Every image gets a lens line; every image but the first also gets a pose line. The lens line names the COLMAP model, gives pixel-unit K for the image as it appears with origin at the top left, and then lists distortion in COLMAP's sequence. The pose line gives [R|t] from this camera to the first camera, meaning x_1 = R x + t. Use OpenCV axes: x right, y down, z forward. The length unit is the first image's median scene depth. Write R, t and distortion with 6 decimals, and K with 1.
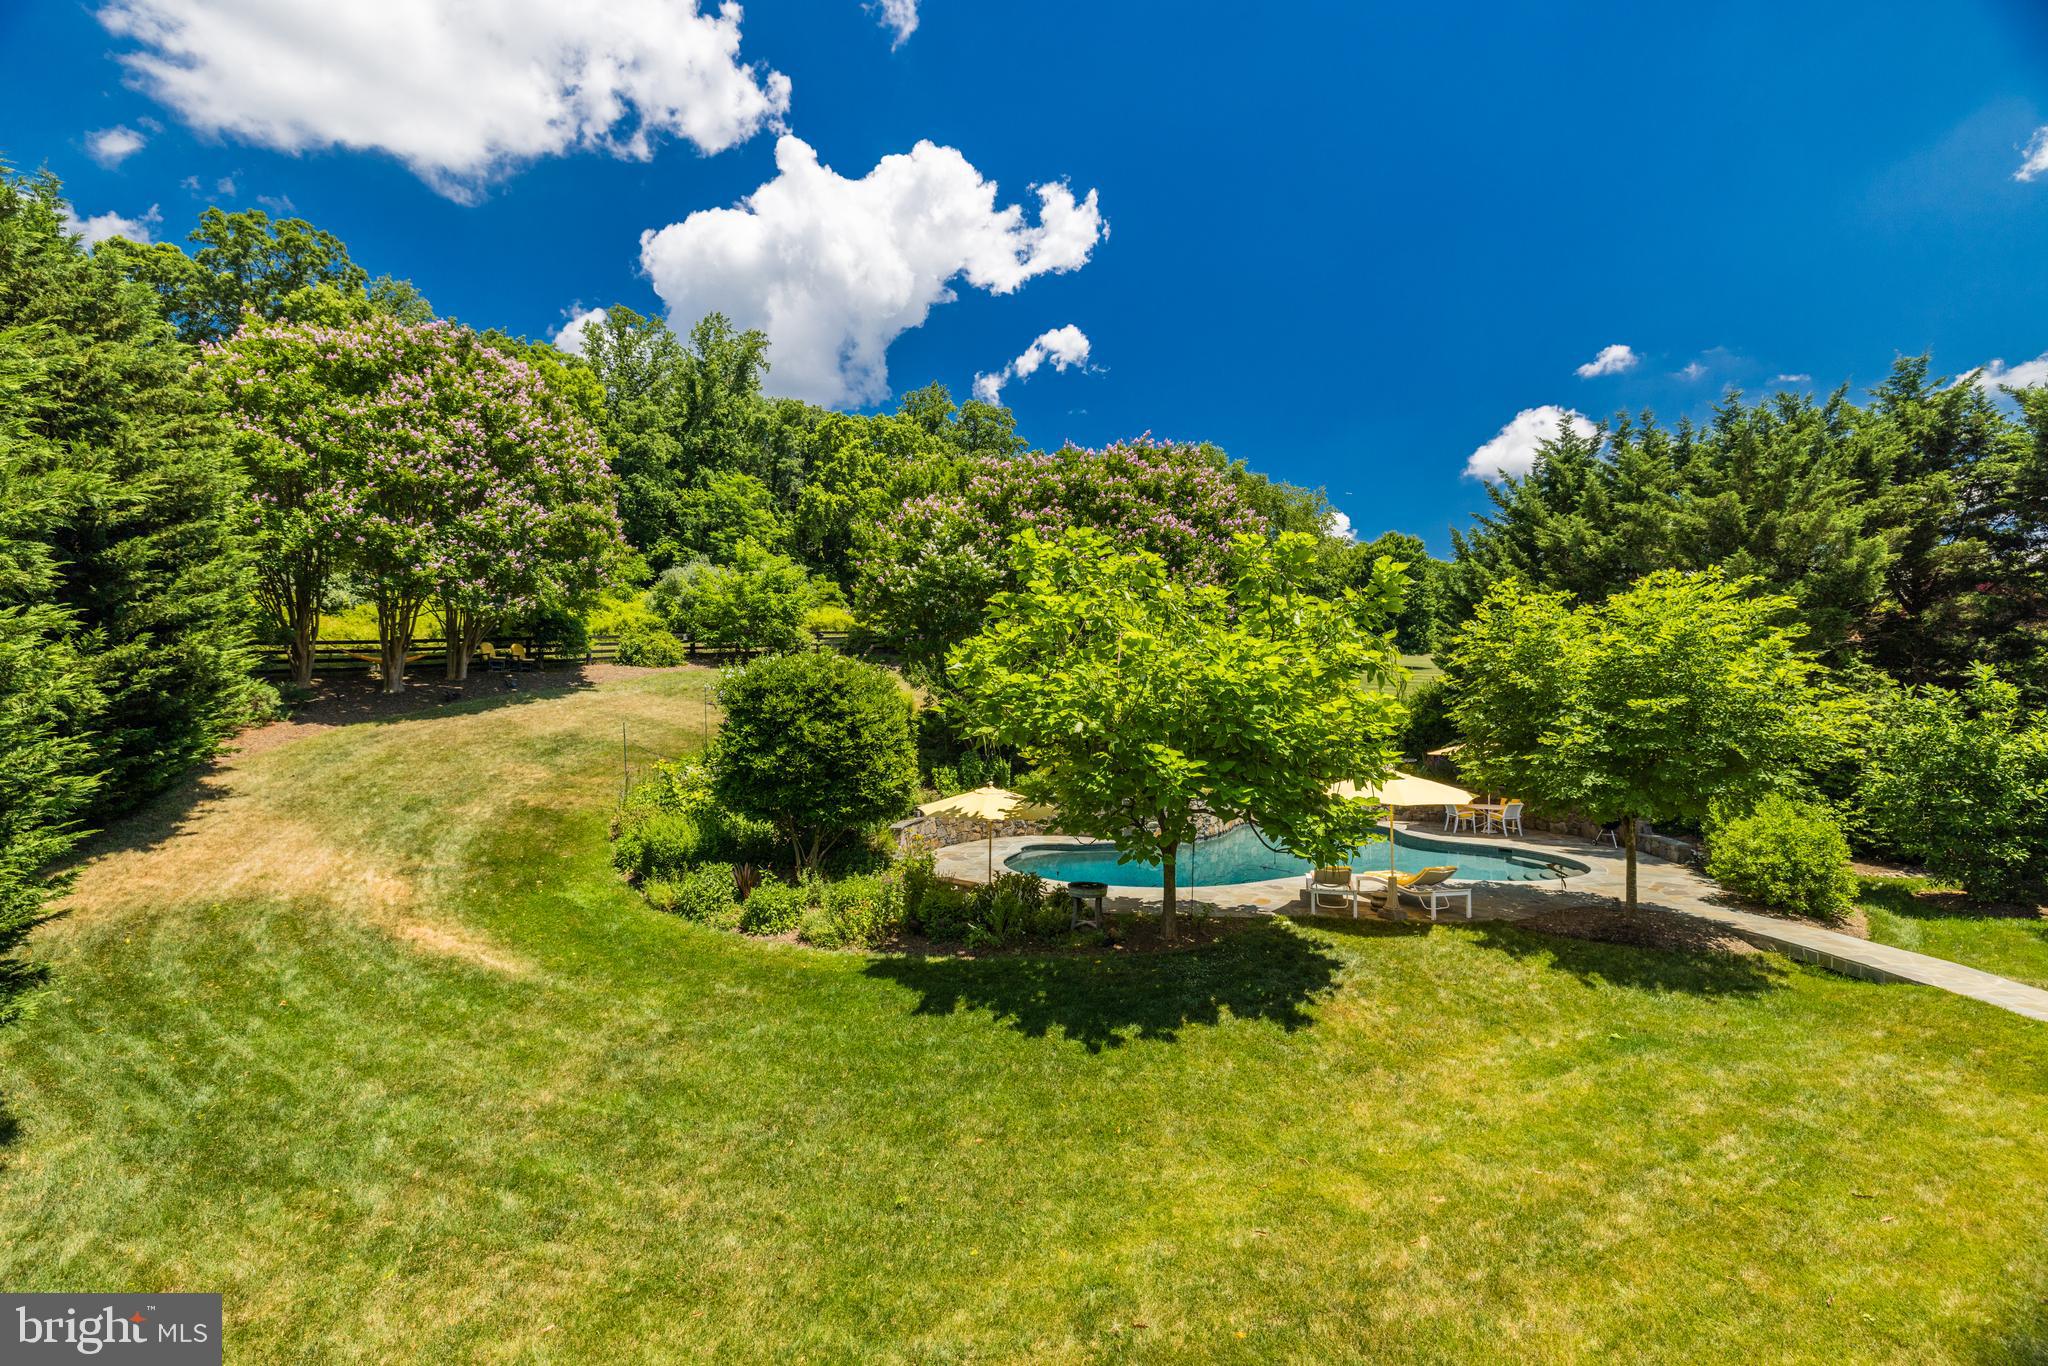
lens RADIAL K [[849.6, 0, 1013.9], [0, 849.6, 674.2], [0, 0, 1]] dist [-0.000762, 0.000872]
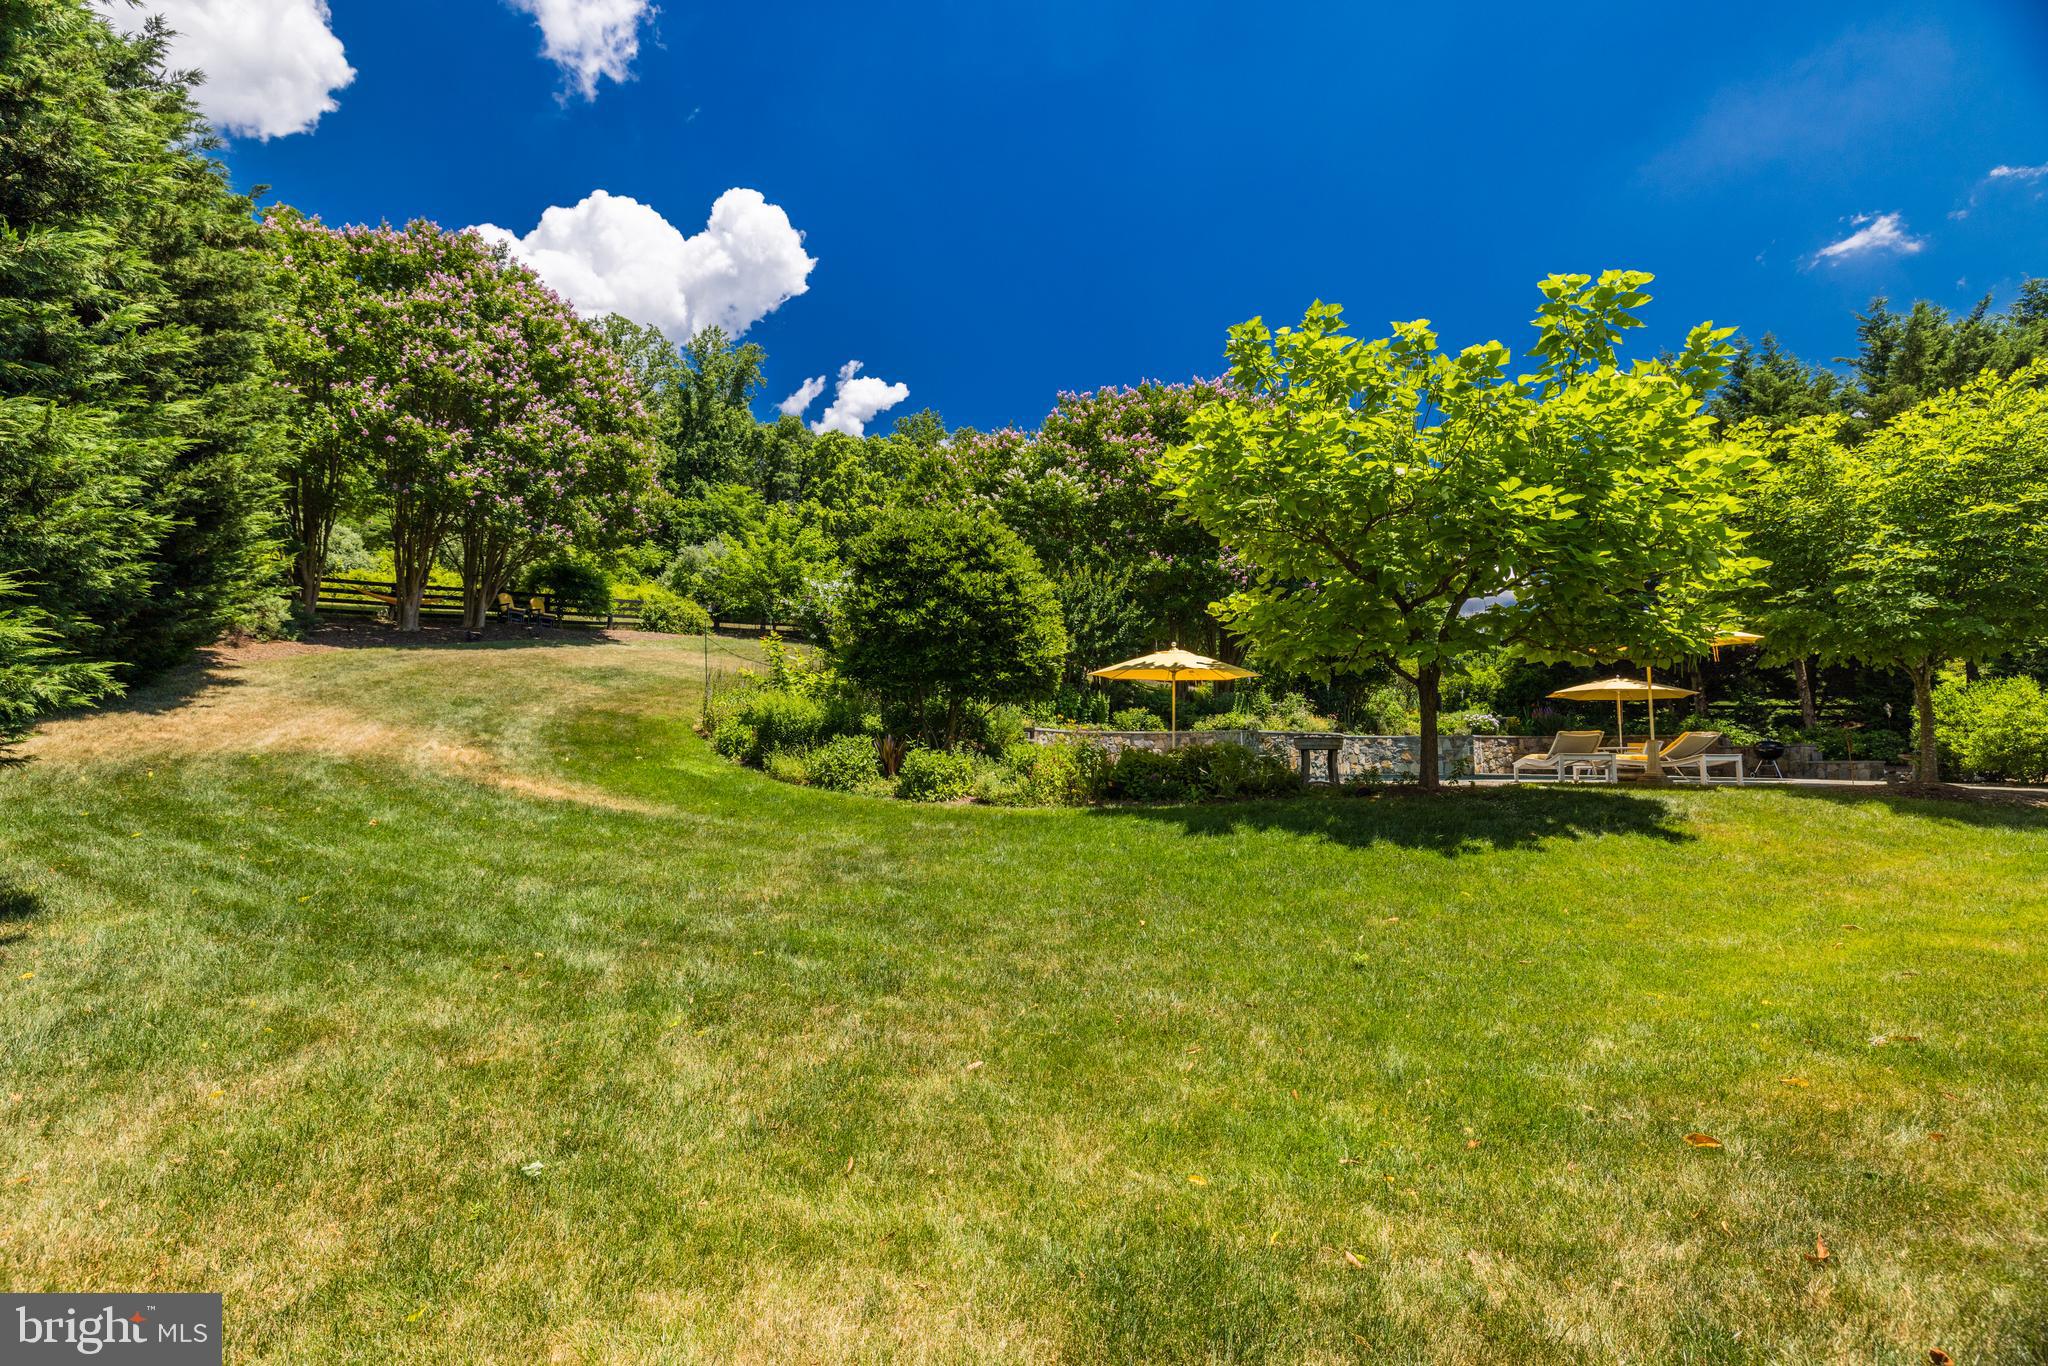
lens RADIAL K [[849.6, 0, 1010.4], [0, 849.6, 678.1], [0, 0, 1]] dist [-0.000762, 0.000872]
pose [[0.999313, 0.008265, 0.036123, -0.137134], [-0.006193, 0.998350, -0.057092, 0.130094], [-0.036535, 0.056829, 0.997715, 0.090731]]
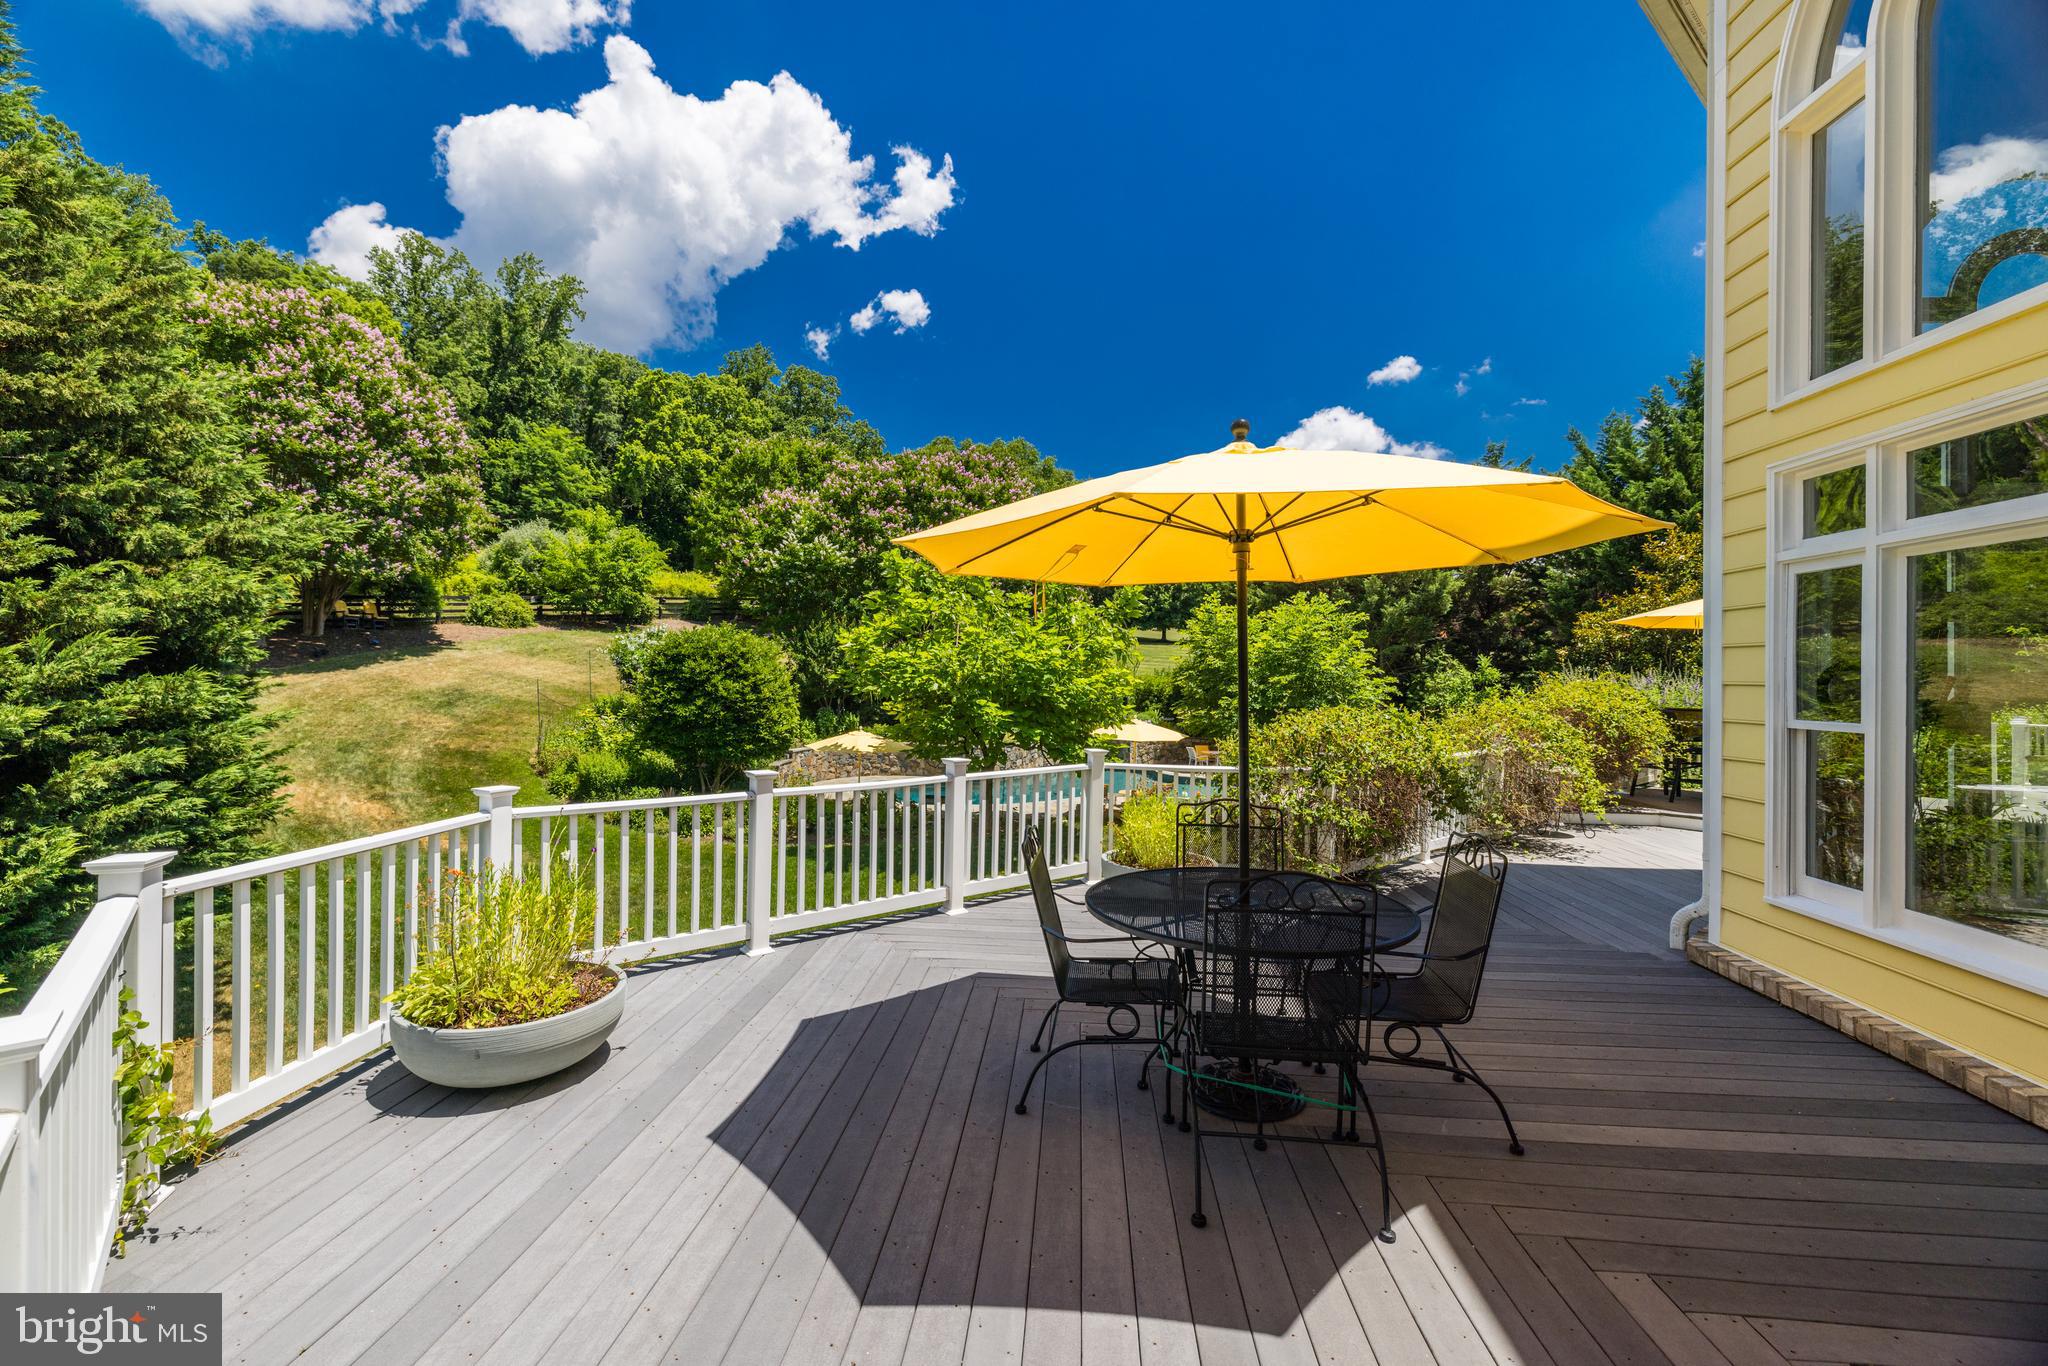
lens RADIAL K [[849.6, 0, 1003.5], [0, 849.6, 673.1], [0, 0, 1]] dist [-0.000762, 0.000872]
pose [[0.977852, 0.018528, 0.208475, -0.053760], [-0.026784, 0.998962, 0.036851, -0.010059], [-0.207576, -0.041619, 0.977333, -0.234084]]
